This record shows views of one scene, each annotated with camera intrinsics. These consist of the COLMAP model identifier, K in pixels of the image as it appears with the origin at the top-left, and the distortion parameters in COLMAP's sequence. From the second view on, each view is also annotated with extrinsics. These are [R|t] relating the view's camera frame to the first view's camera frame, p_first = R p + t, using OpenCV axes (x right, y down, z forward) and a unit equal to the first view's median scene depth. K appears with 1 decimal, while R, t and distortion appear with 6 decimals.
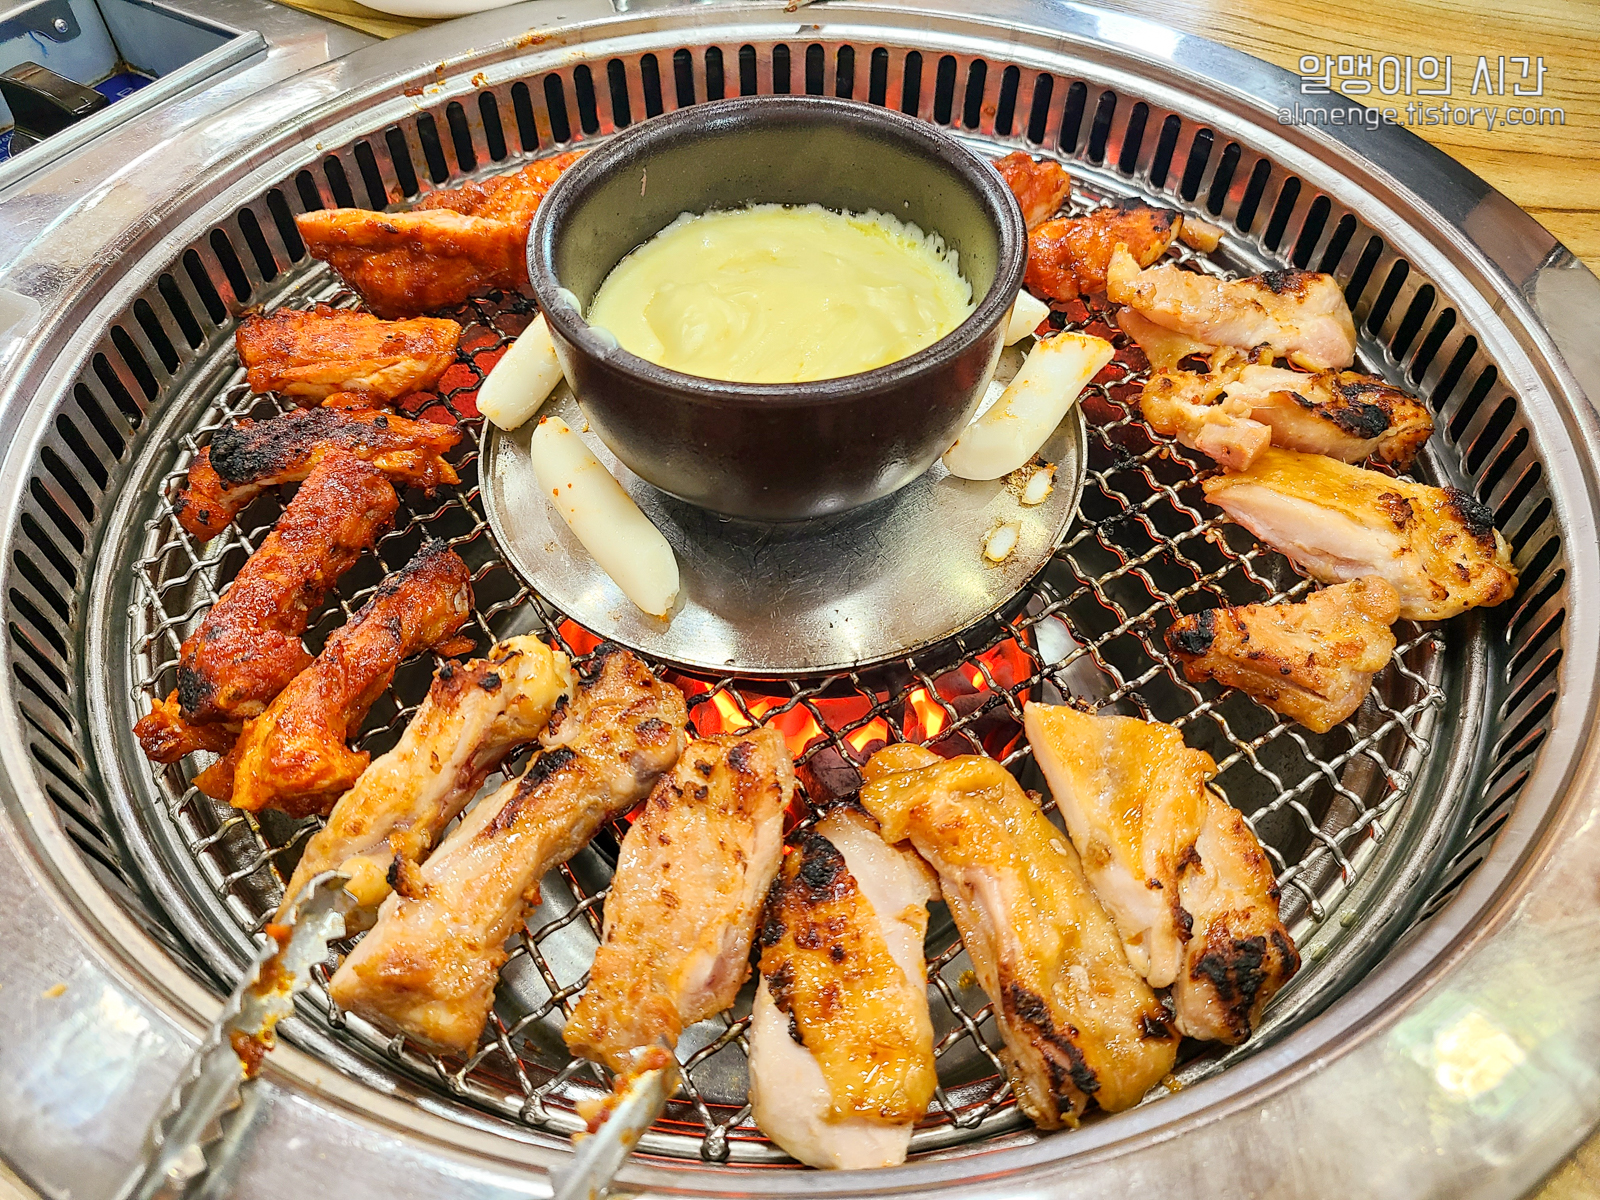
lens RADIAL K [[1229.8, 0, 792.7], [0, 1229.8, 597.4], [0, 0, 1]] dist [0.021744, -0.007522]
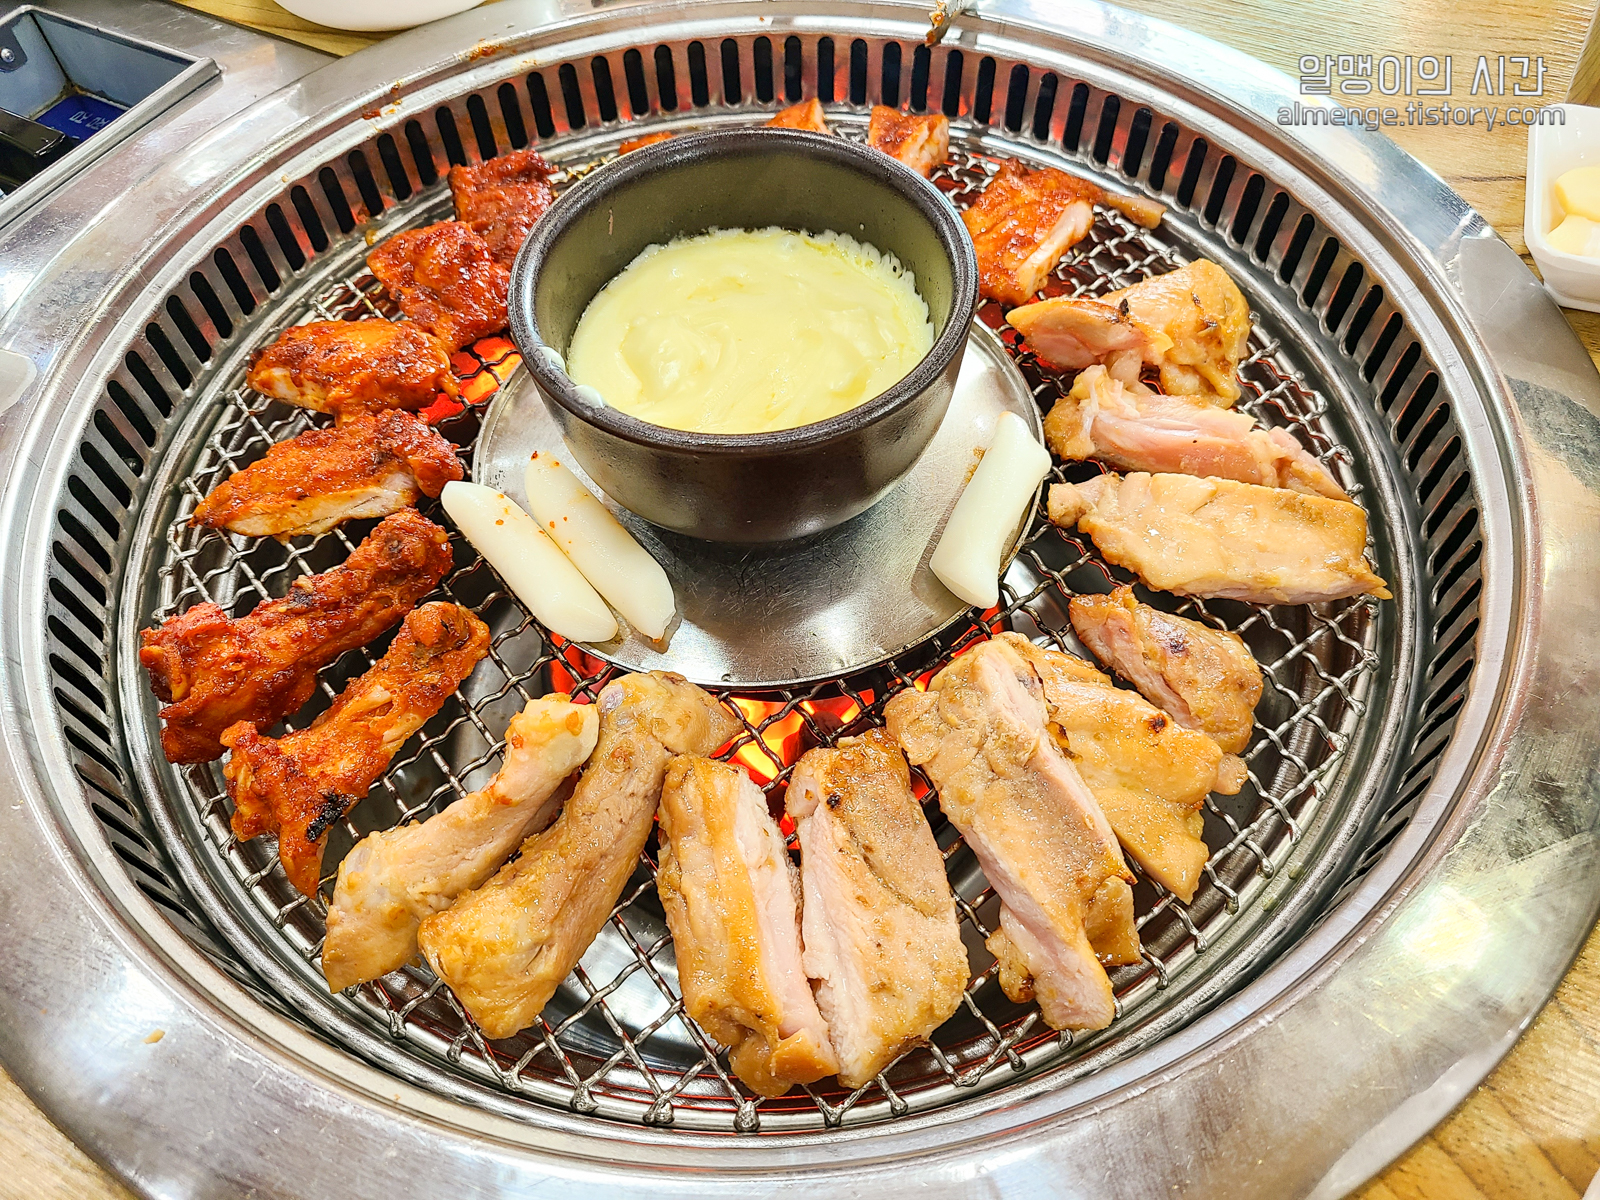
lens RADIAL K [[1229.8, 0, 799.1], [0, 1229.8, 604.3], [0, 0, 1]] dist [0.021744, -0.007522]
pose [[0.997540, -0.066737, 0.021438, -0.005427], [0.064861, 0.994785, 0.078716, -0.086030], [-0.026579, -0.077132, 0.996667, -0.072818]]
